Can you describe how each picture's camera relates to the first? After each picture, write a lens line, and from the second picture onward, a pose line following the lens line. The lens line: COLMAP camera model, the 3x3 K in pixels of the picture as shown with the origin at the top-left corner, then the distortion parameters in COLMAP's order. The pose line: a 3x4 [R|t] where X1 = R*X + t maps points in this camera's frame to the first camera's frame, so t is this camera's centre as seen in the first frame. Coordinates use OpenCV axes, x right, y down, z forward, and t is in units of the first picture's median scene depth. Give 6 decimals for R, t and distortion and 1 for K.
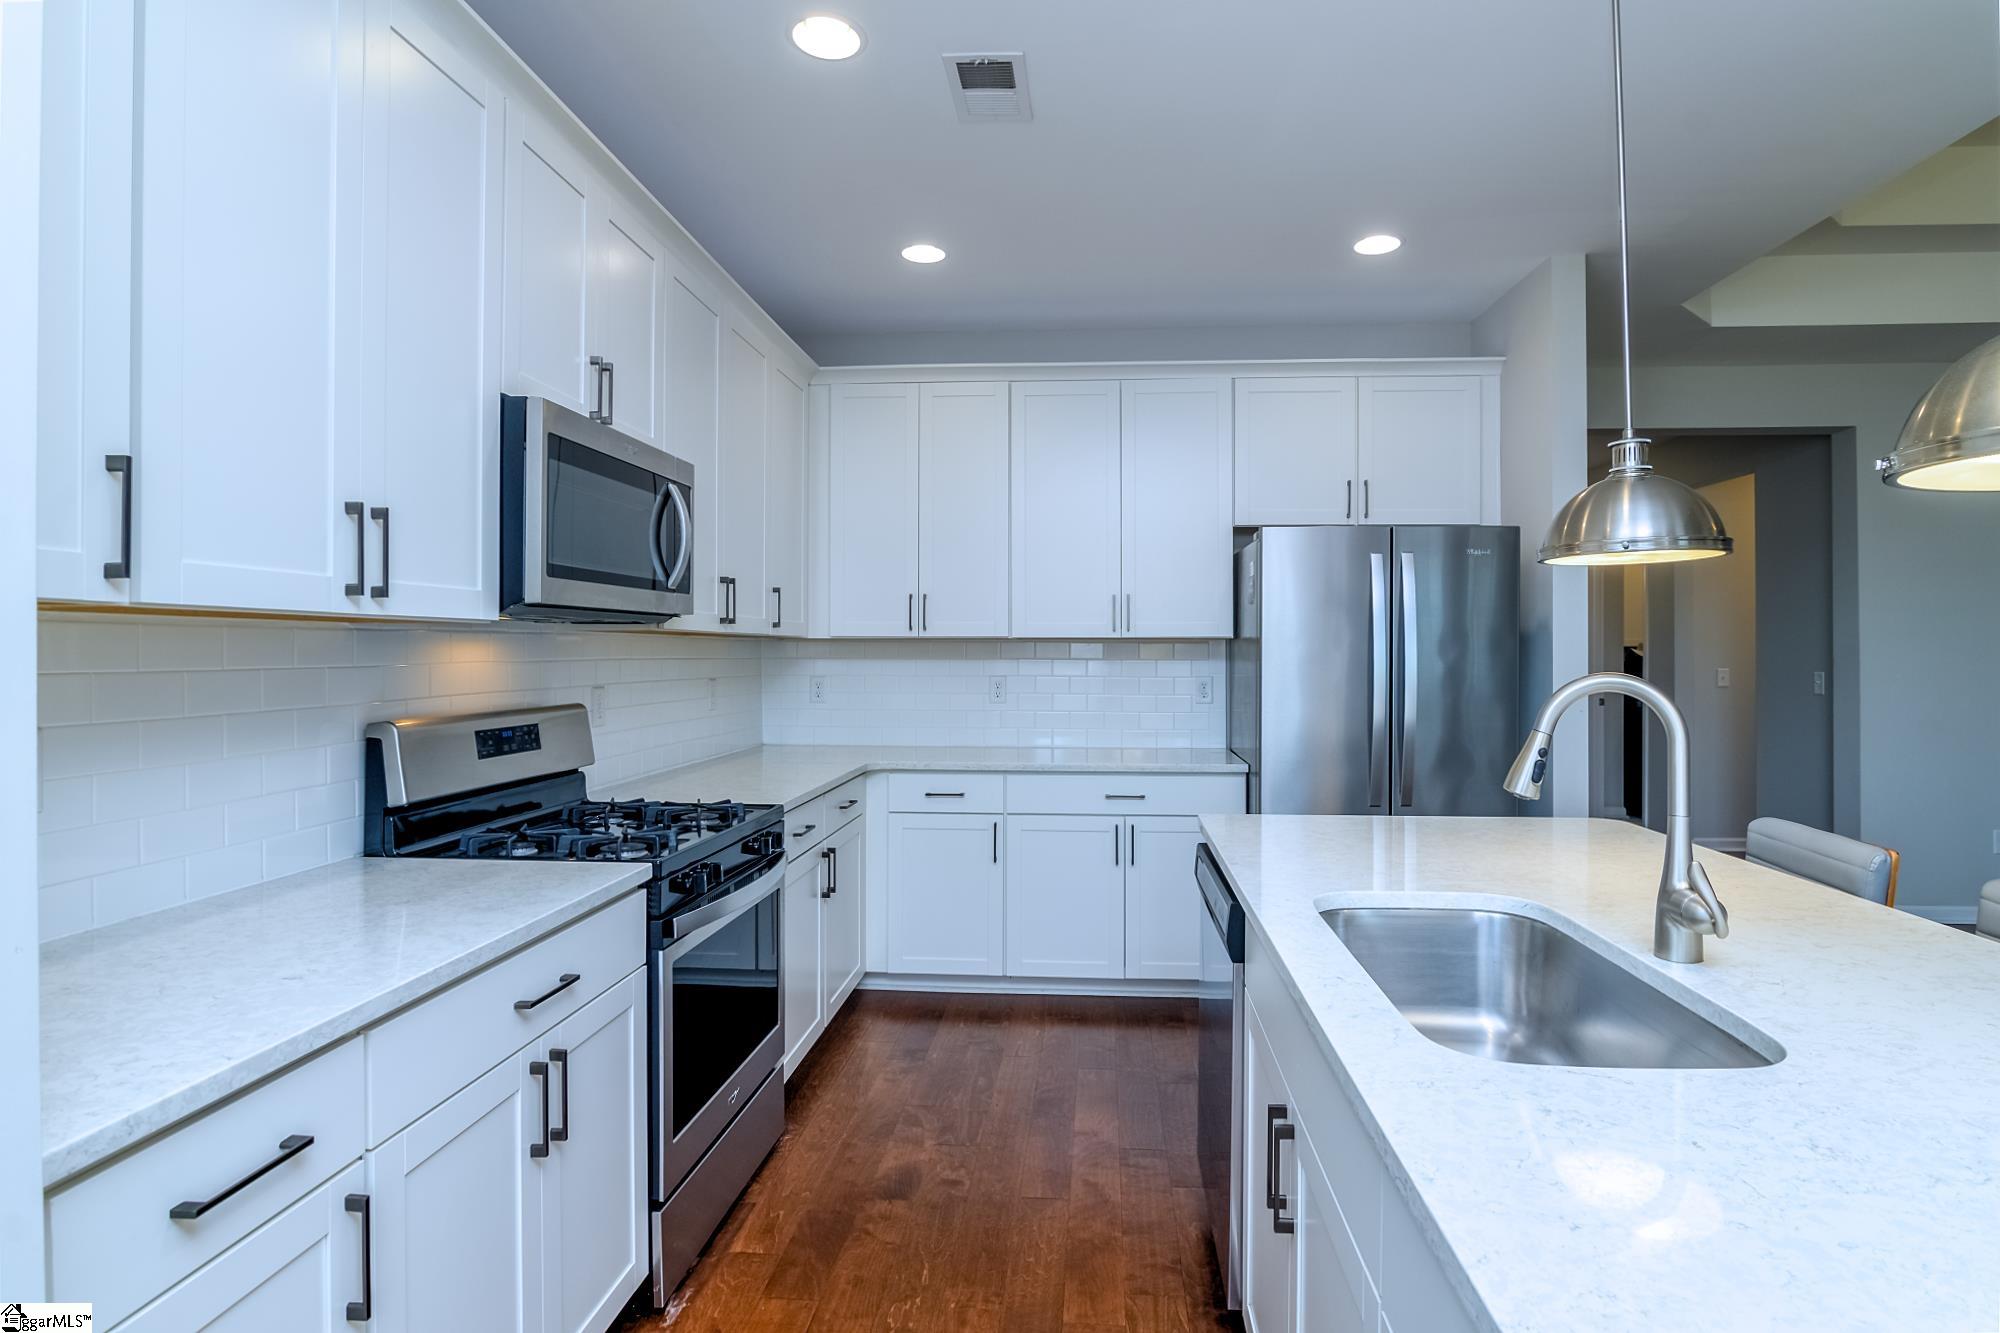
lens RADIAL K [[1013.7, 0, 1032.7], [0, 1013.7, 639.5], [0, 0, 1]] dist [-0.001165, -0.000193]
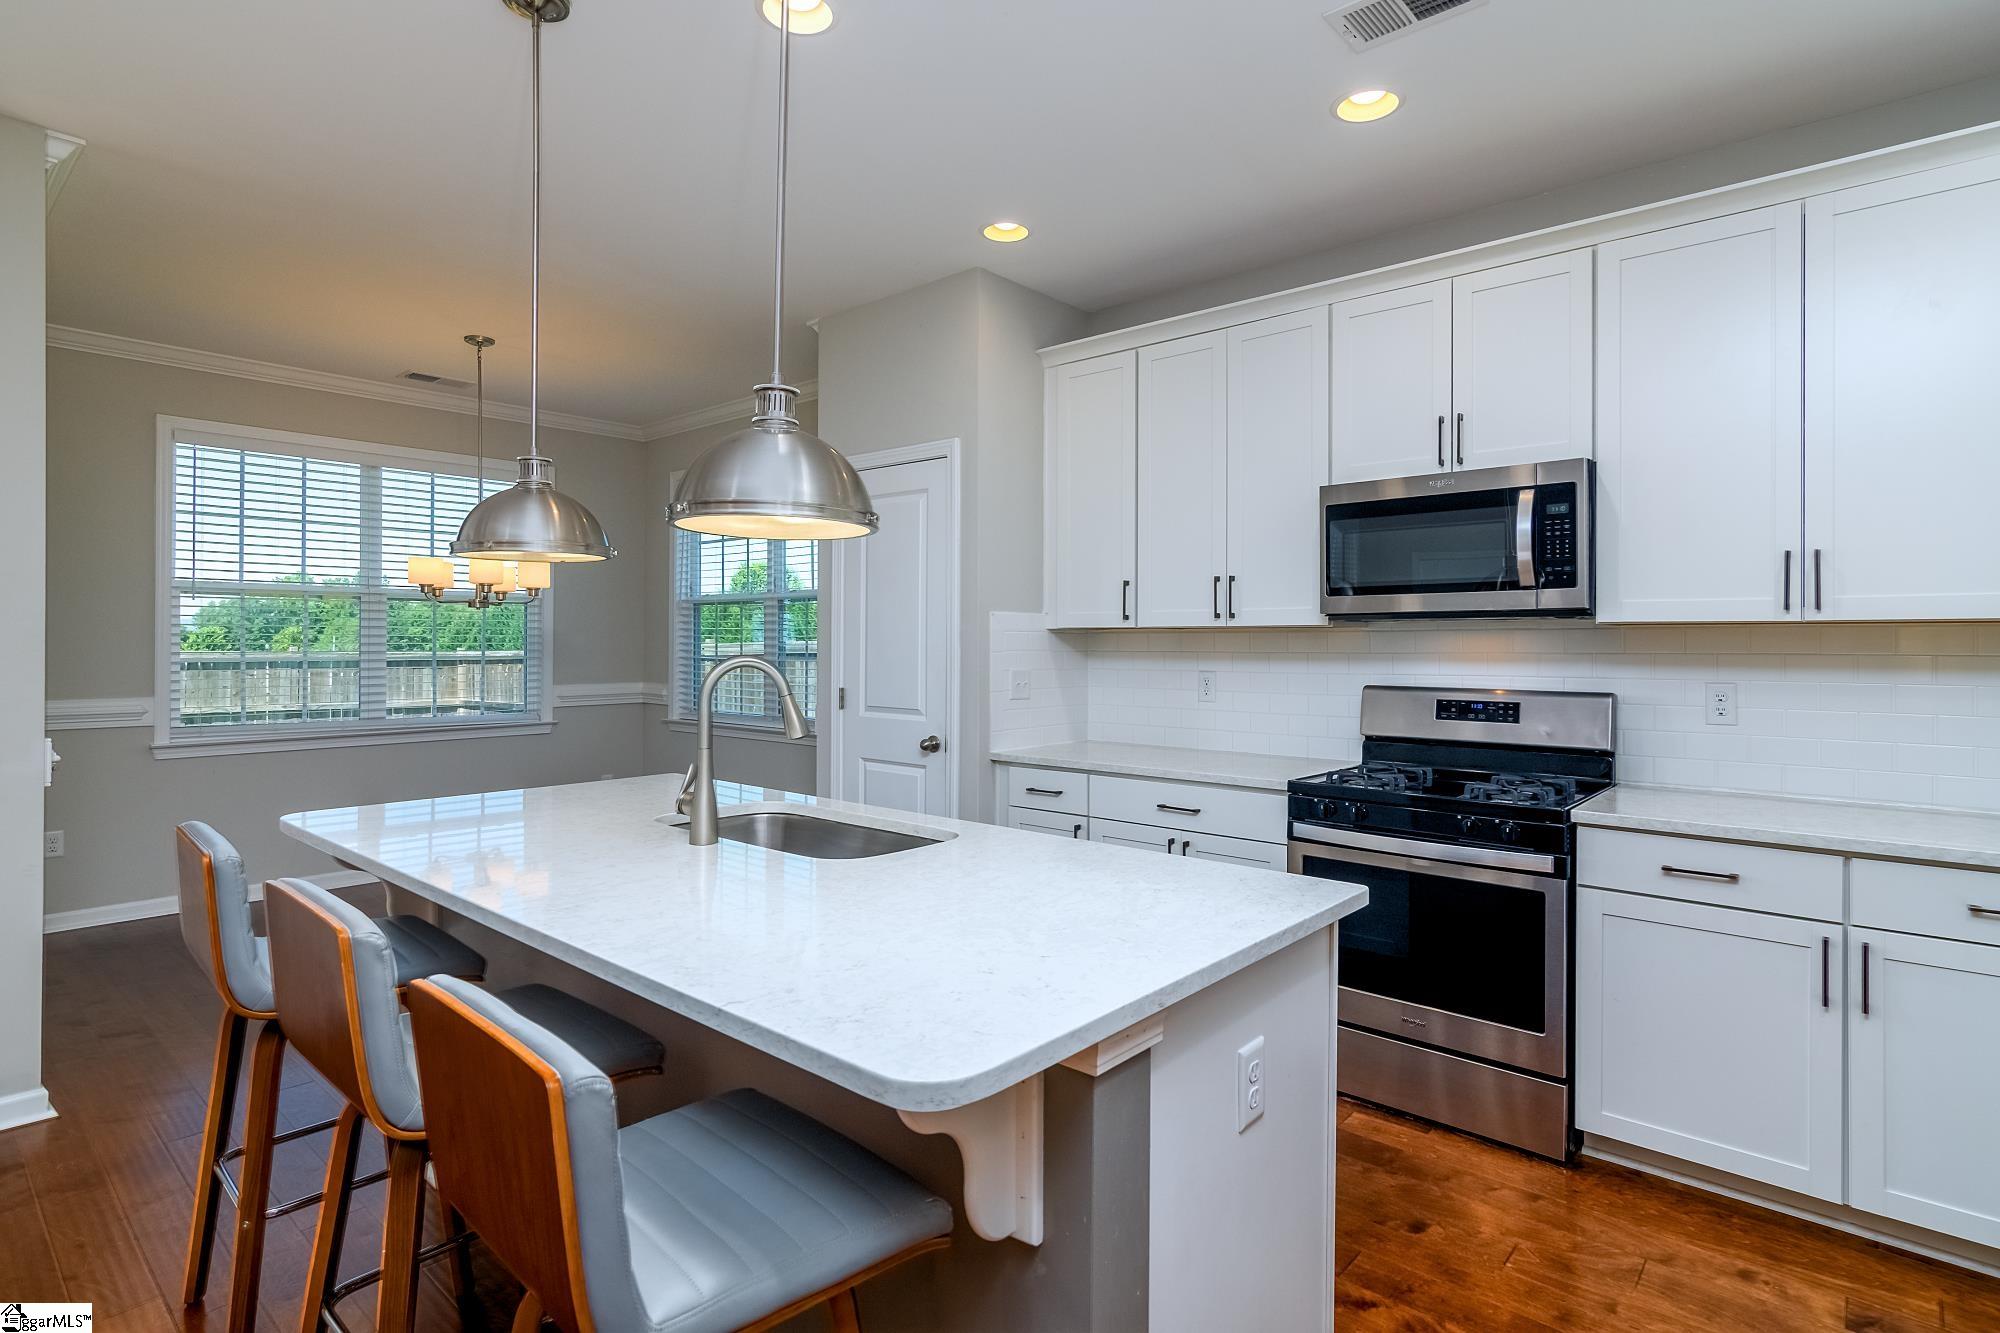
lens RADIAL K [[1013.7, 0, 1032.7], [0, 1013.7, 639.5], [0, 0, 1]] dist [-0.001165, -0.000193]
pose [[-0.591125, -0.007703, -0.806543, 0.777541], [0.005549, 0.999892, -0.013617, 0.018082], [0.806561, -0.012525, -0.591019, 1.141656]]
